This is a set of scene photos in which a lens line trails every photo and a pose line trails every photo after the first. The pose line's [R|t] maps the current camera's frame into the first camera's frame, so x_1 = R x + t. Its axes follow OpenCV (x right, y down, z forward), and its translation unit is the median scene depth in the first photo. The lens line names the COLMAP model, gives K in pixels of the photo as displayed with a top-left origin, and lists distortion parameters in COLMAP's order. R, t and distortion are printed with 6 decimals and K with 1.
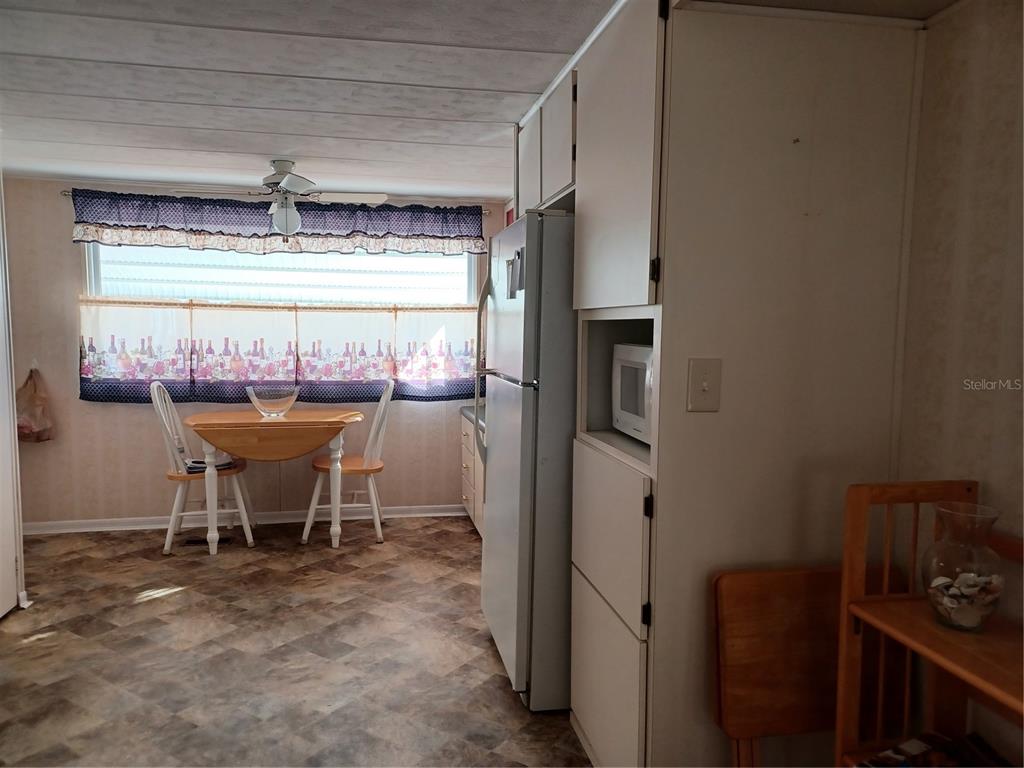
lens RADIAL K [[730.4, 0, 512.0], [0, 730.4, 384.0], [0, 0, 1]] dist [0.045623, -0.001282]
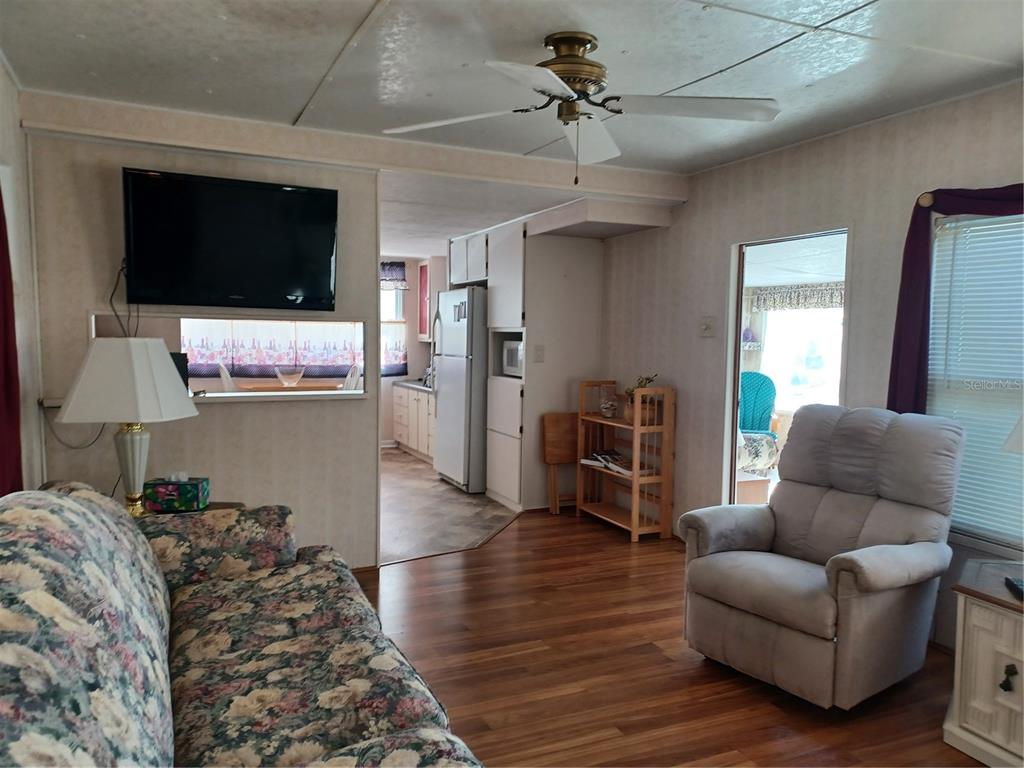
lens RADIAL K [[730.4, 0, 512.0], [0, 730.4, 384.0], [0, 0, 1]] dist [0.045623, -0.001282]
pose [[0.970818, -0.006298, 0.239733, -0.409144], [0.008636, 0.999925, -0.008701, 0.108854], [-0.239660, 0.010518, 0.970800, -1.365071]]
